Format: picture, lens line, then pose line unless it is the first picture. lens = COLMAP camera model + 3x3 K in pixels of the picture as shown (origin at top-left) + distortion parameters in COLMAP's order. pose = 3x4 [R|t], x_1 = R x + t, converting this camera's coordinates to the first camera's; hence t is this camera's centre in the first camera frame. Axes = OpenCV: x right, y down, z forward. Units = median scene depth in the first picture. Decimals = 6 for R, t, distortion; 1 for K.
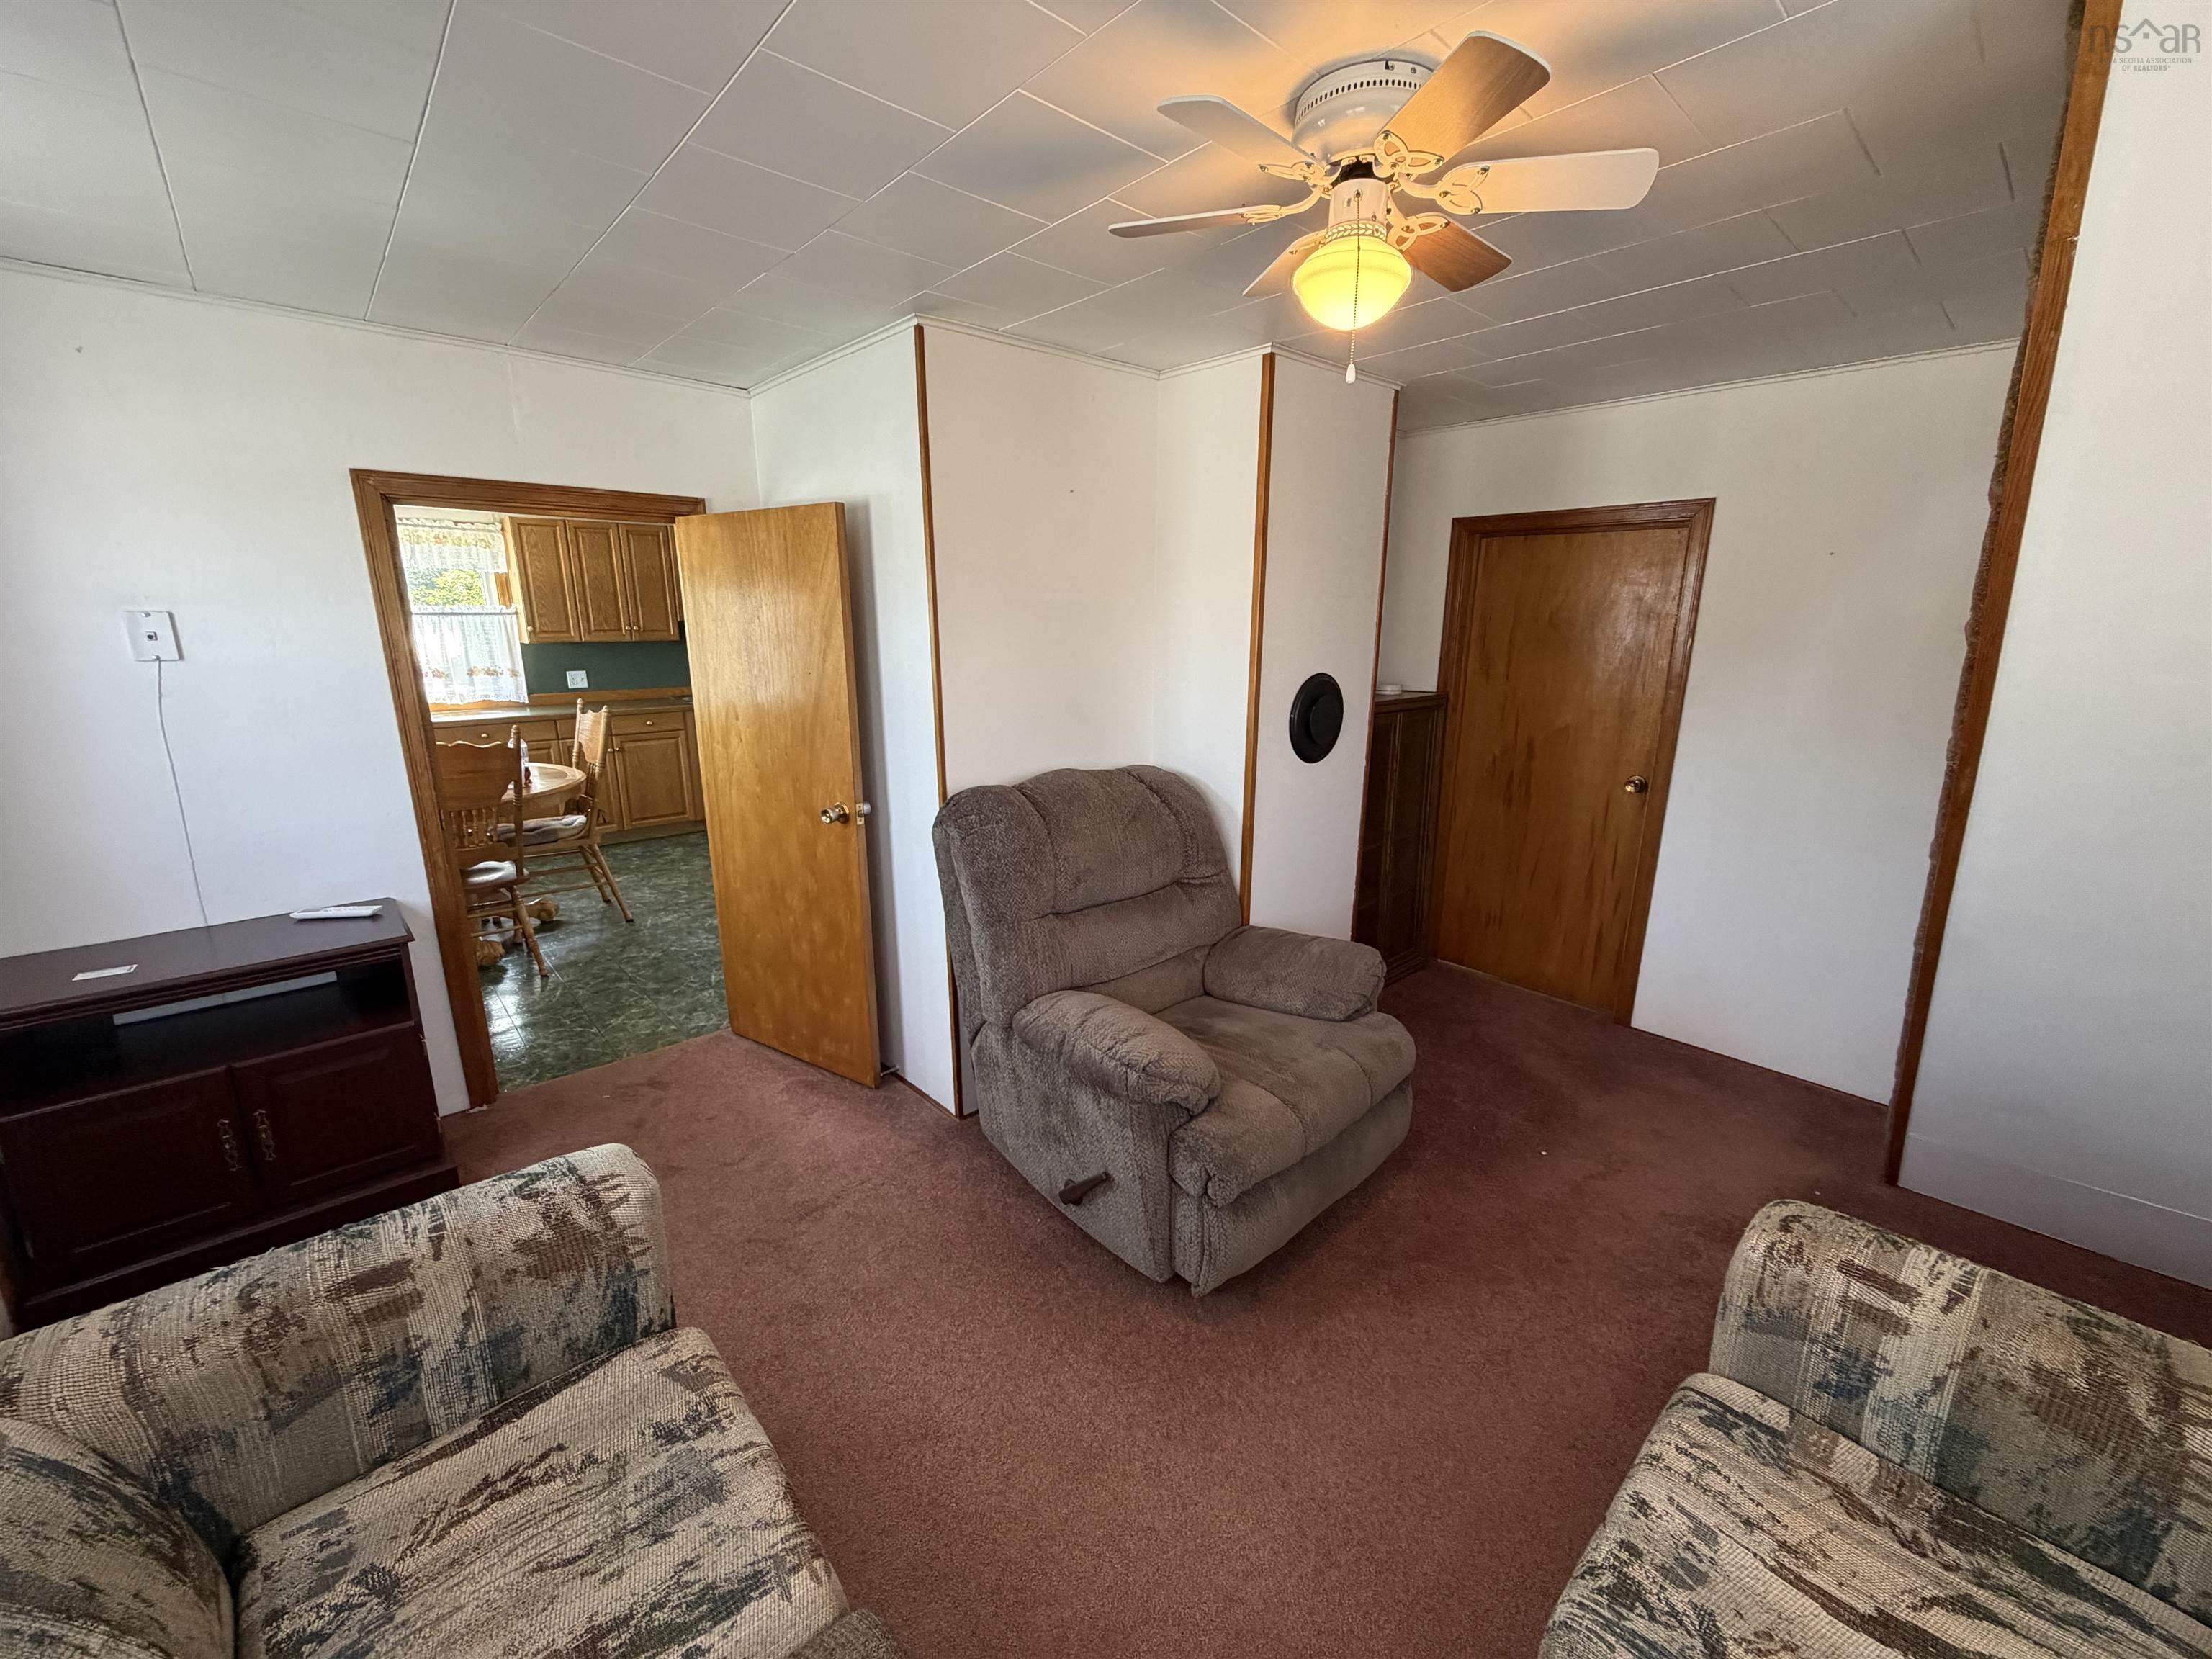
lens RADIAL K [[884.3, 0, 1098.5], [0, 884.3, 827.0], [0, 0, 1]] dist [0.002016, -0.000429]
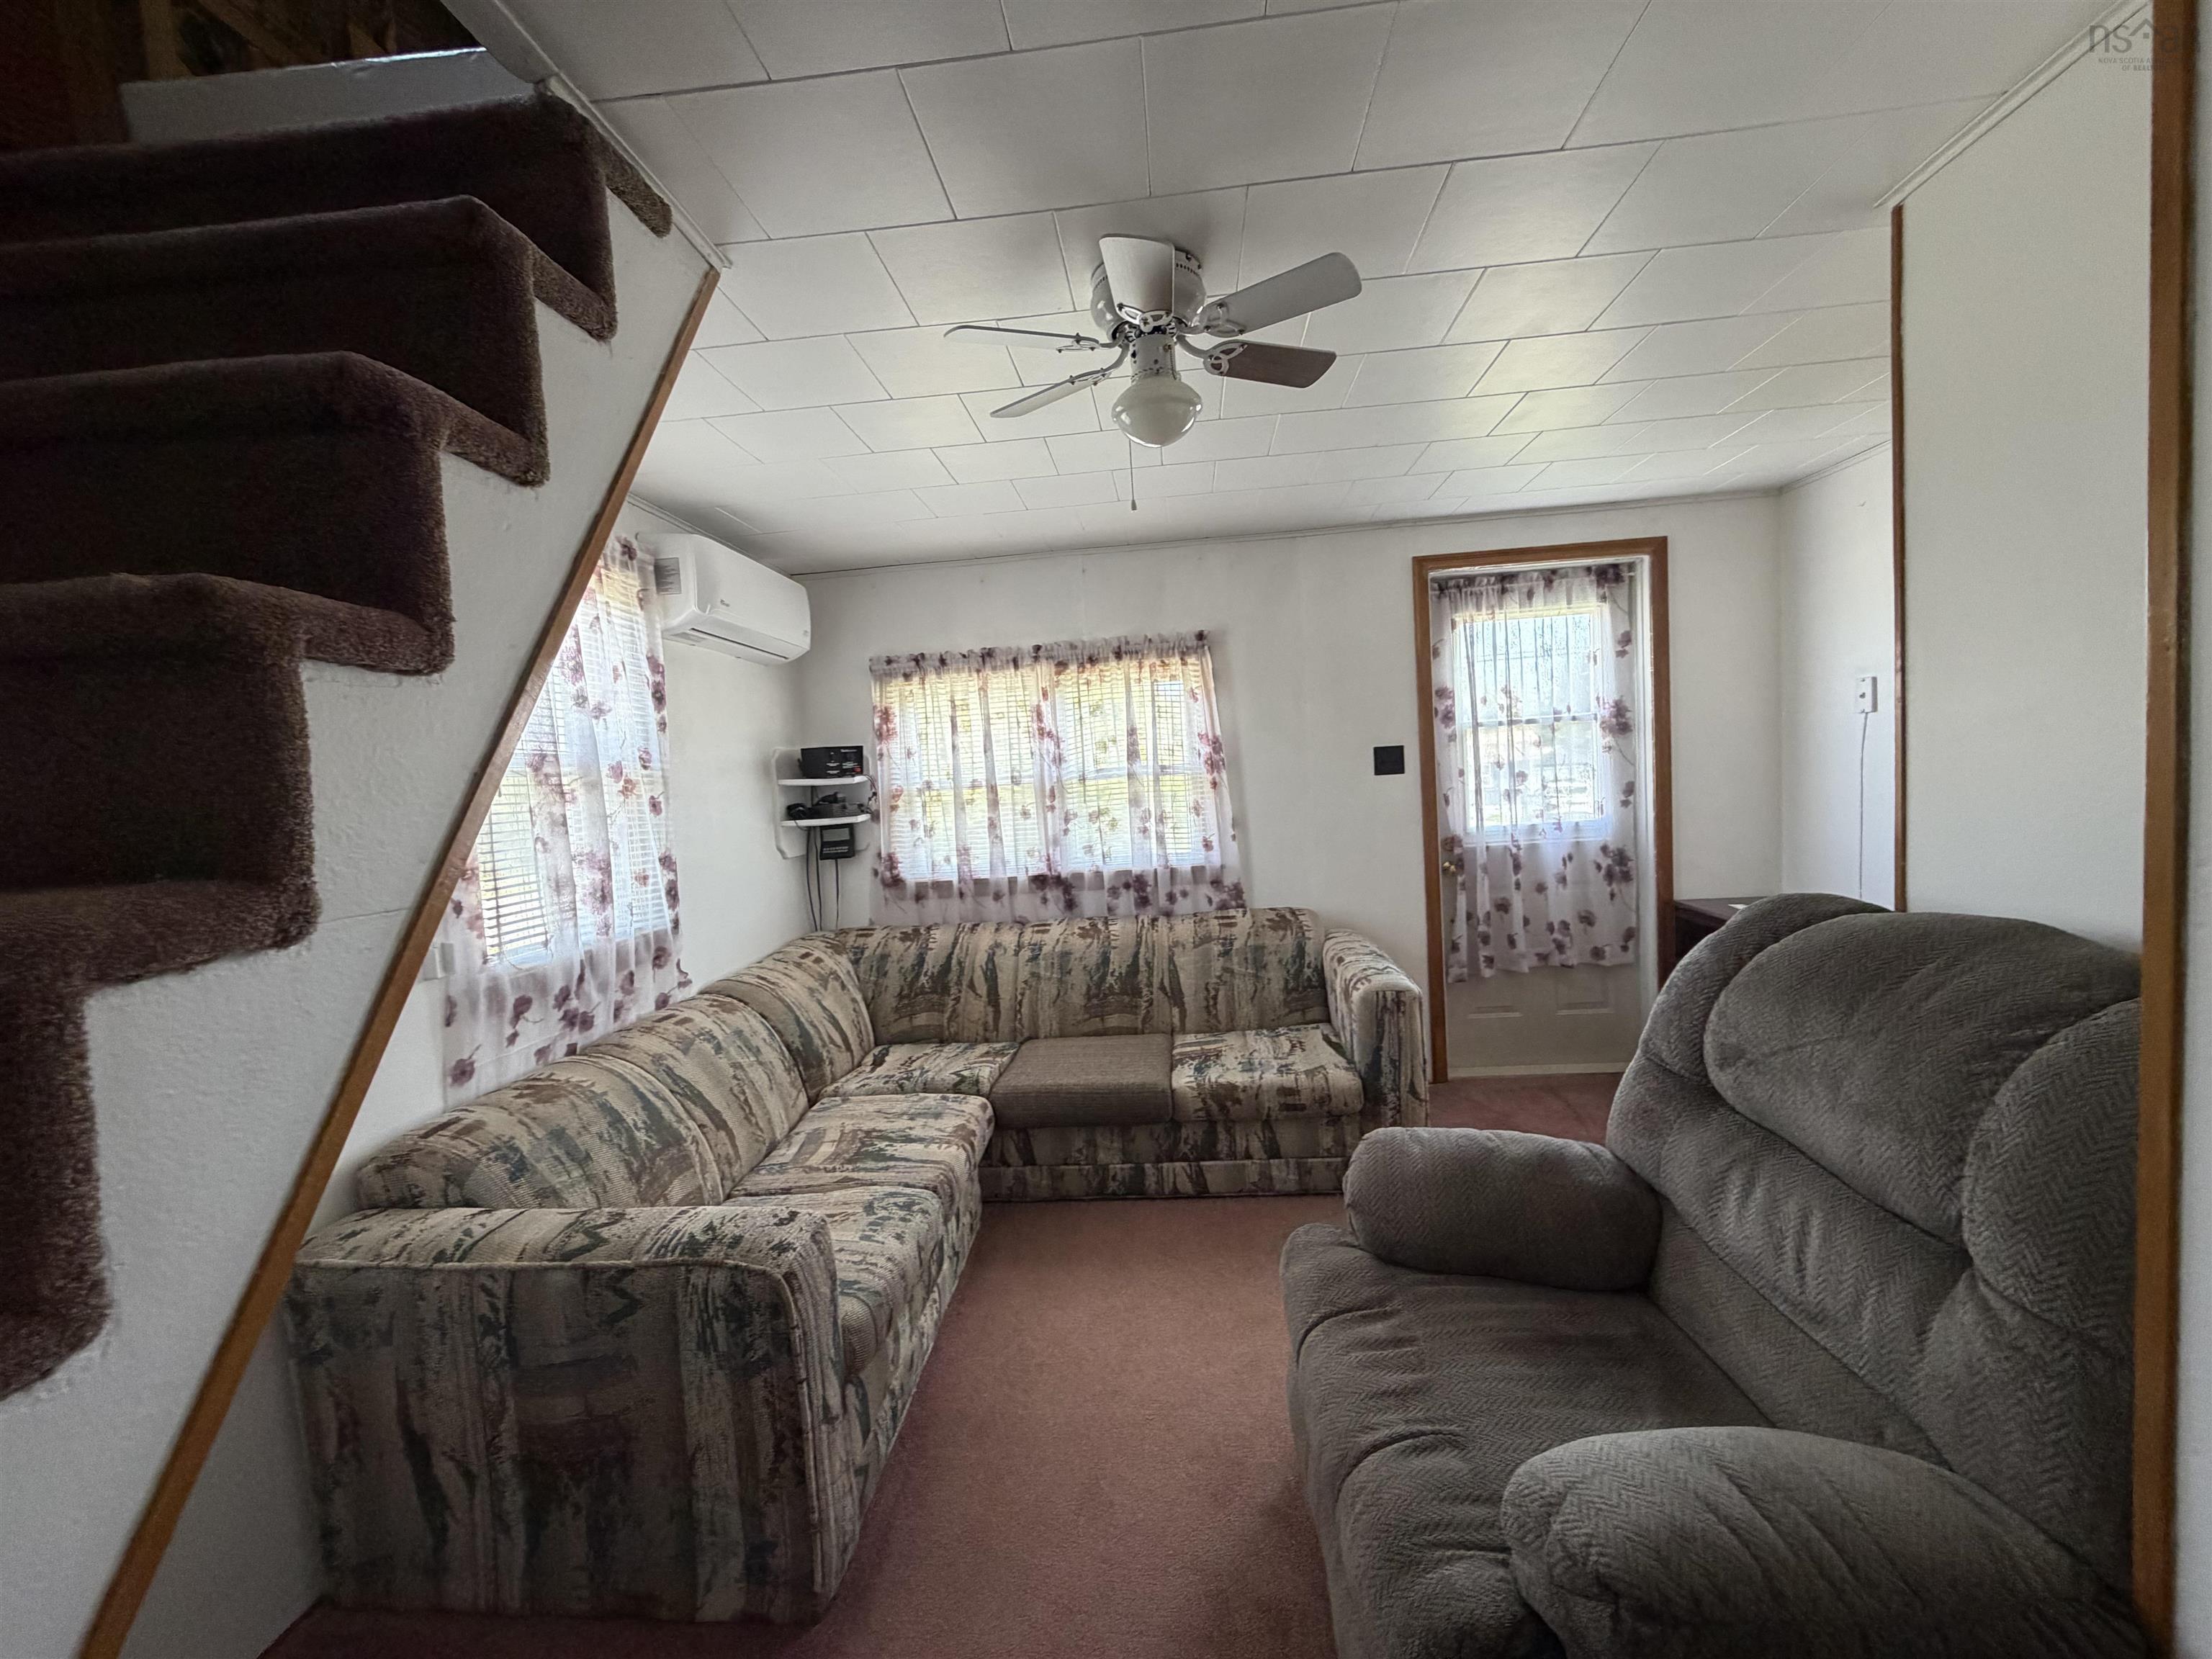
lens RADIAL K [[884.3, 0, 1101.5], [0, 884.3, 823.3], [0, 0, 1]] dist [0.002016, -0.000429]
pose [[-0.727943, 0.080259, -0.680924, 1.367475], [-0.106804, 0.967729, 0.228242, -0.377147], [0.677268, 0.238872, -0.695879, 2.166191]]
